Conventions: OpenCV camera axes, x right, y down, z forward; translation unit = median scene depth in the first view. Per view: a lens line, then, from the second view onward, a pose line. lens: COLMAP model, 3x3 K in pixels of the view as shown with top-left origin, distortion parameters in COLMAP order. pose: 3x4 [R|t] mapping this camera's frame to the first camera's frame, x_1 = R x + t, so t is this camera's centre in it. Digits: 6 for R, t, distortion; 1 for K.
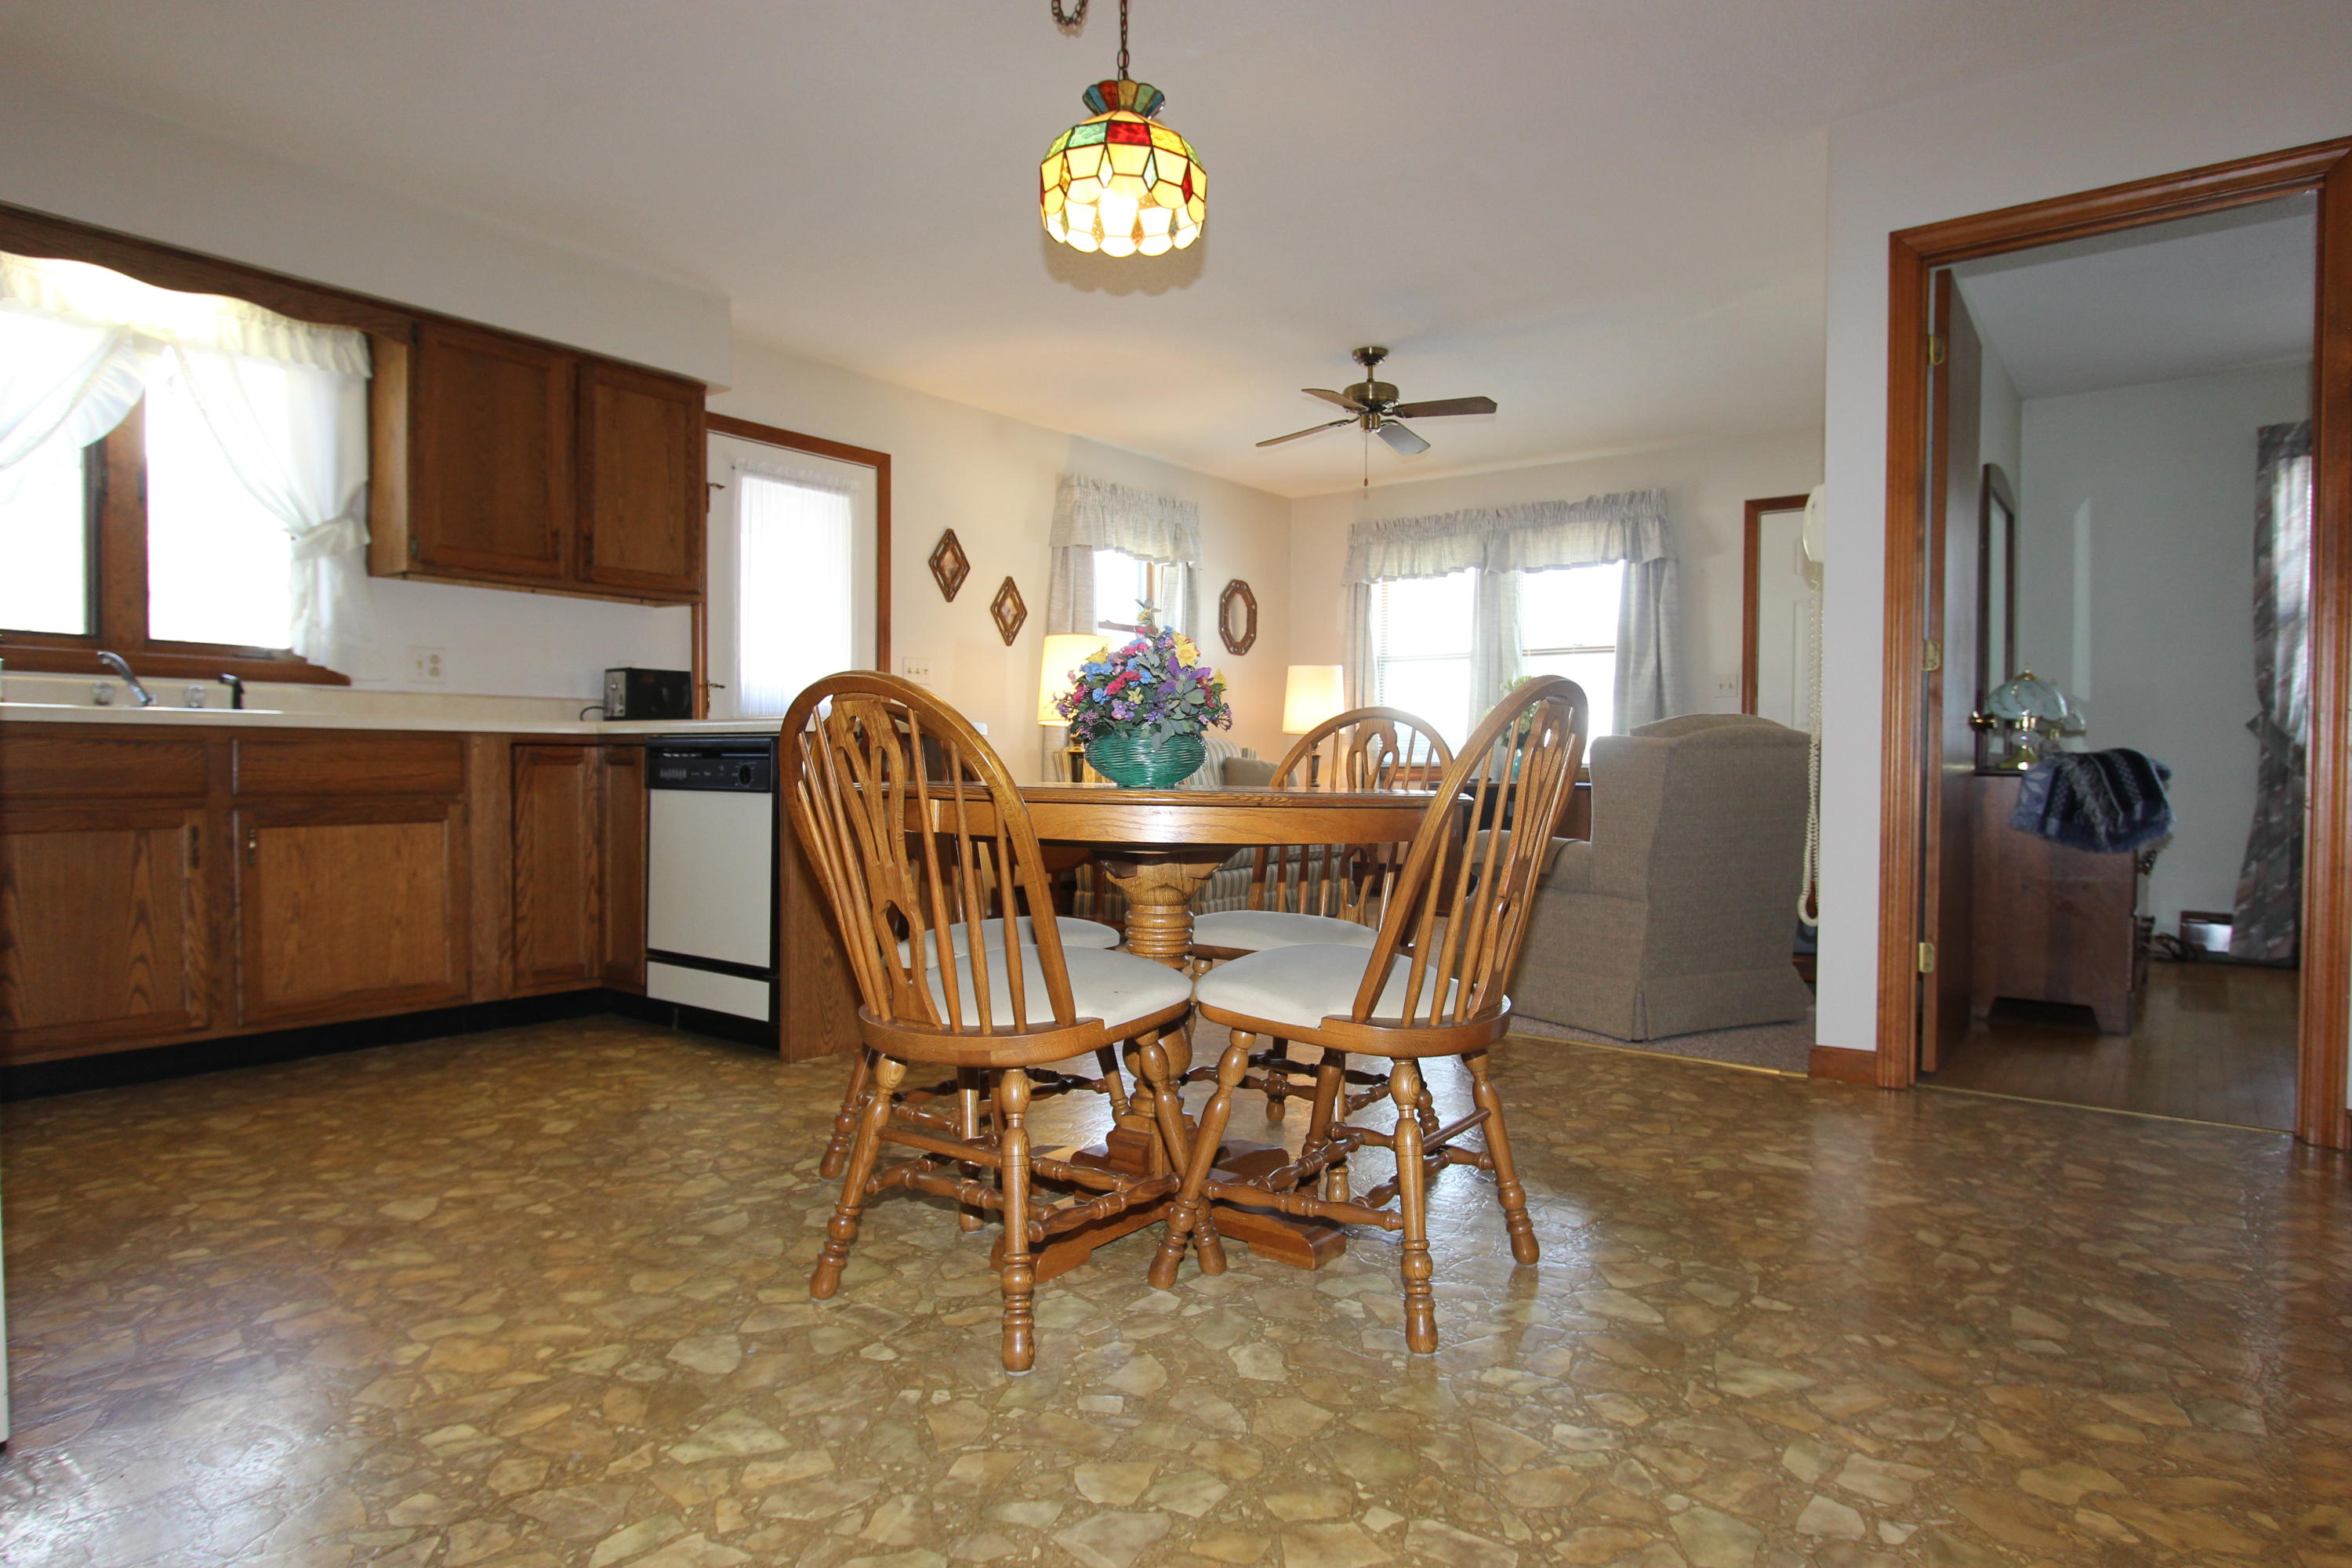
lens RADIAL K [[1327.2, 0, 1176.0], [0, 1327.2, 784.0], [0, 0, 1]] dist [0.001335, 0.000632]
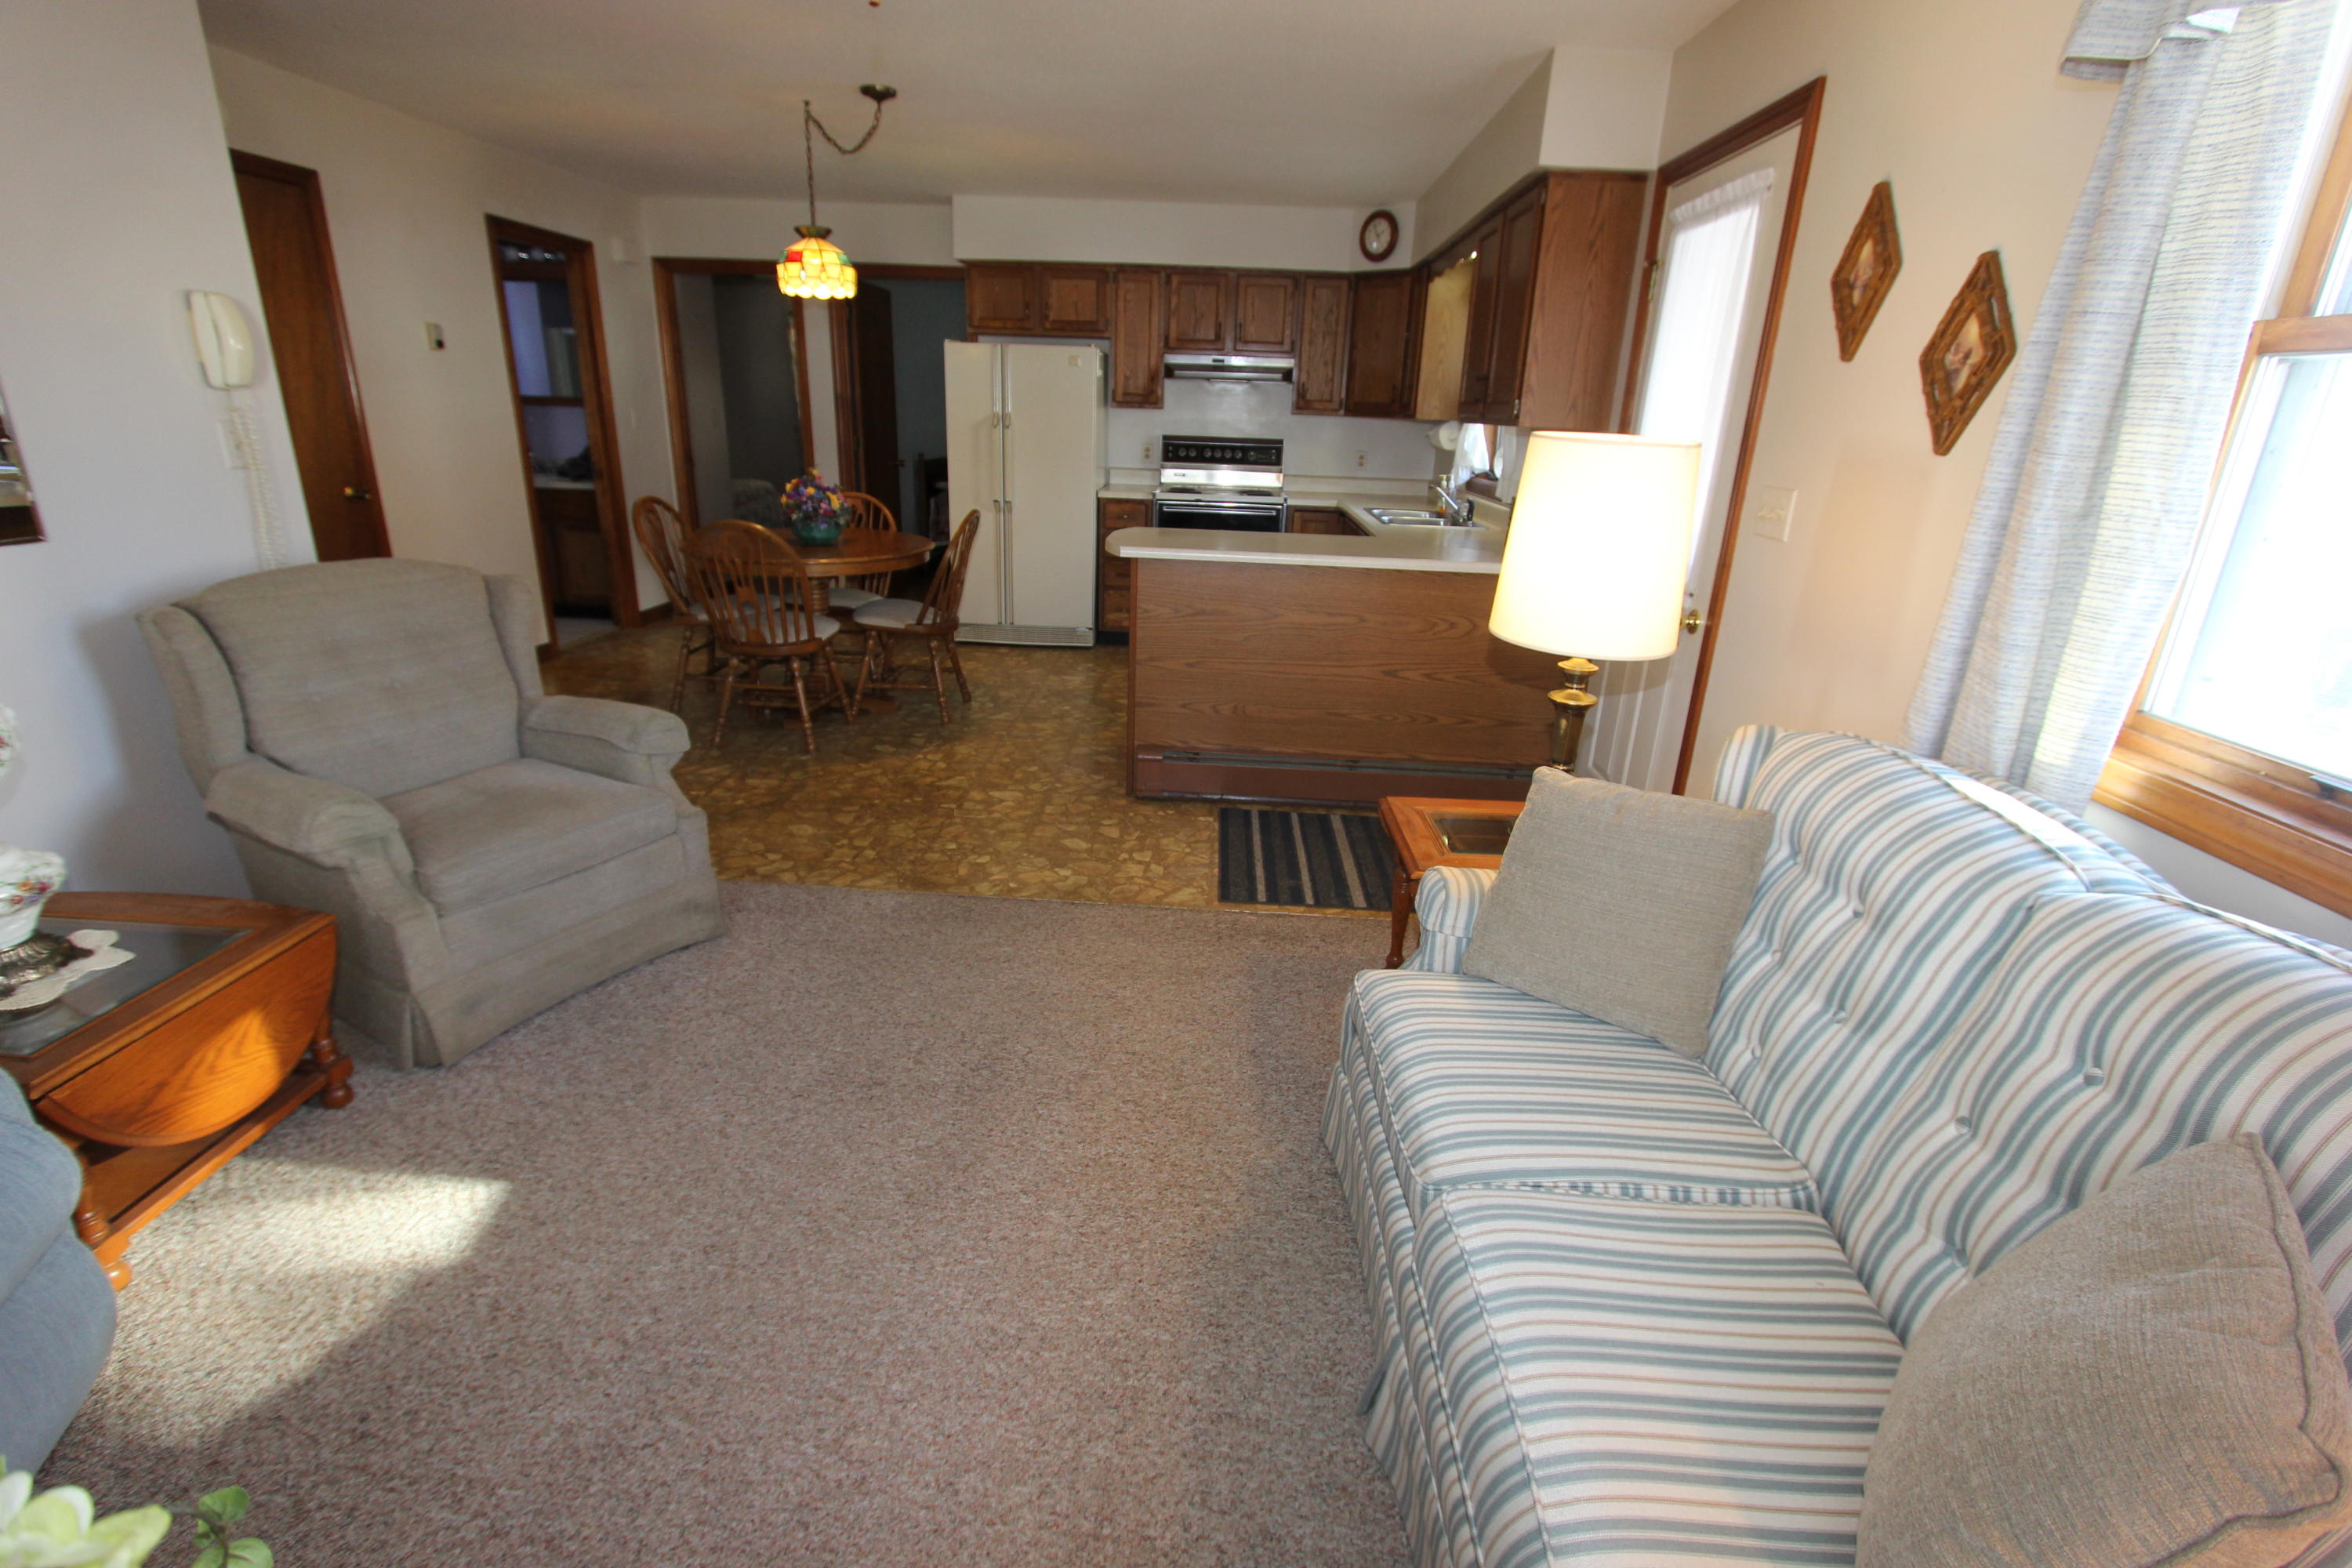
lens RADIAL K [[1059.3, 0, 1176.0], [0, 1059.3, 784.0], [0, 0, 1]] dist [-0.020669, 0.000380]
pose [[-0.784408, 0.167764, -0.597126, 0.245171], [-0.050587, 0.942214, 0.331170, -0.107324], [0.618179, 0.289979, -0.730593, 1.151279]]
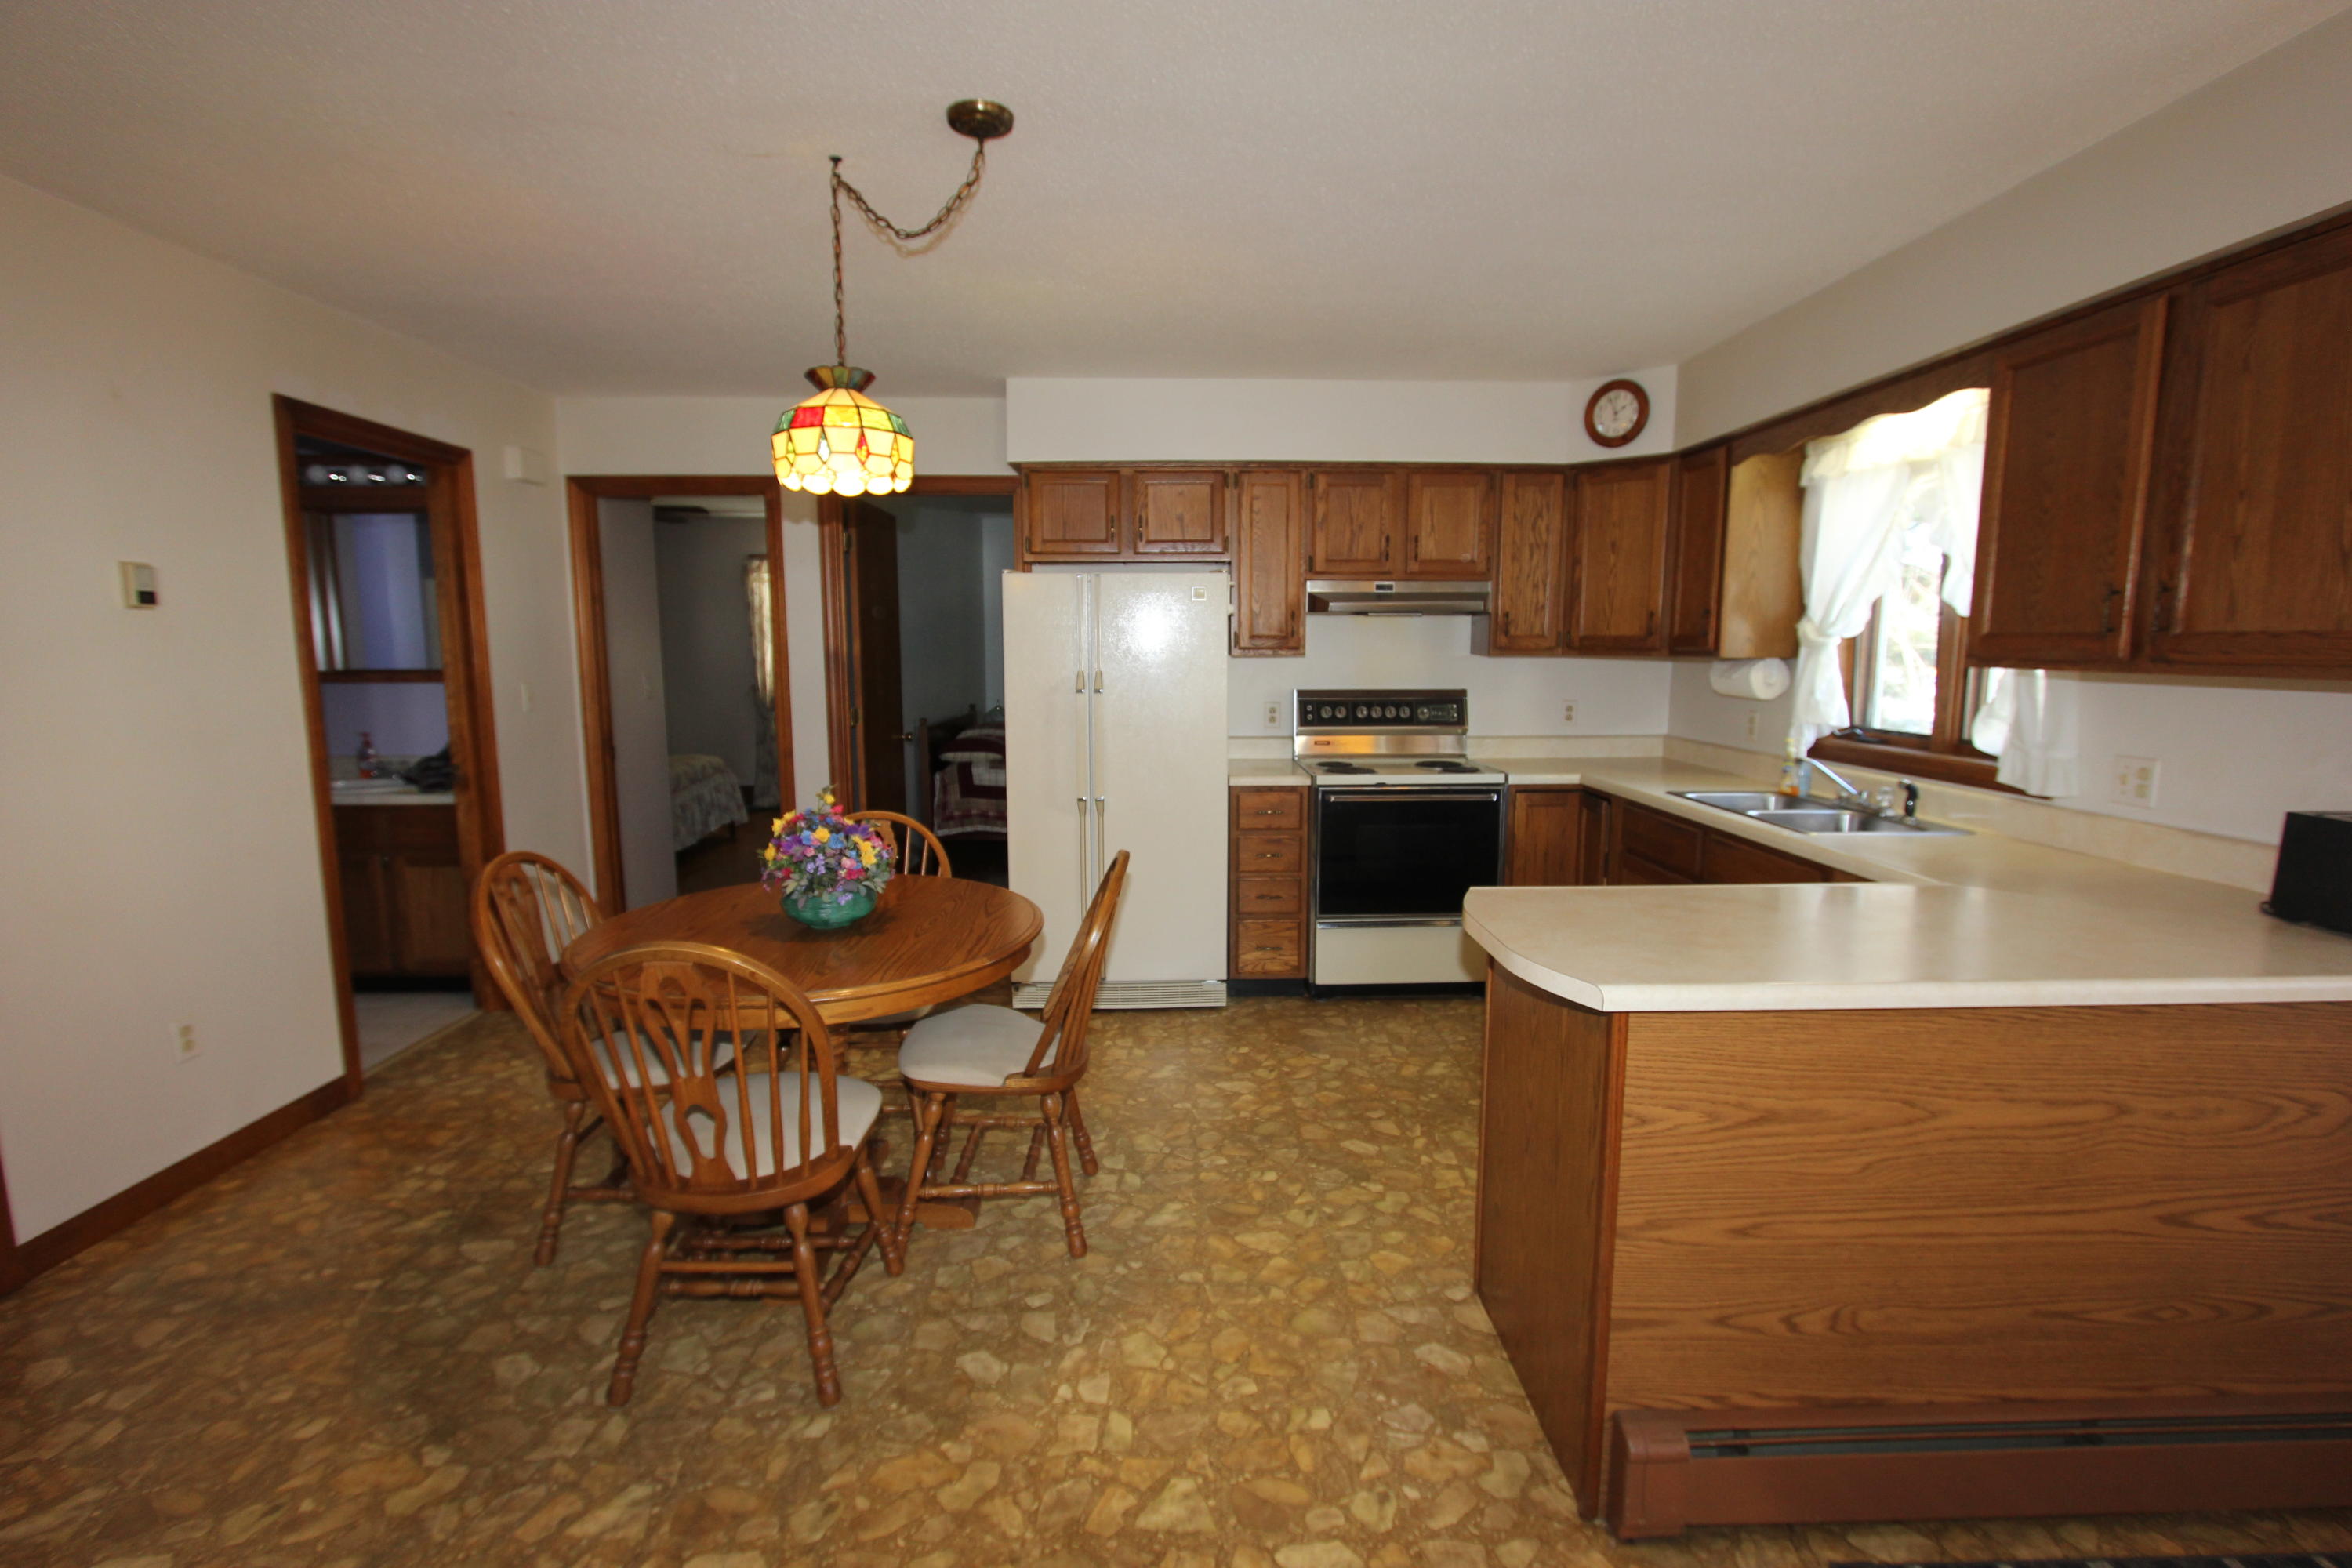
lens RADIAL K [[1059.3, 0, 1176.0], [0, 1059.3, 784.0], [0, 0, 1]] dist [-0.020669, 0.000380]
pose [[-0.742725, 0.076784, -0.665179, 0.115933], [-0.012616, 0.991622, 0.128553, -0.115676], [0.669478, 0.103871, -0.735534, 0.711977]]
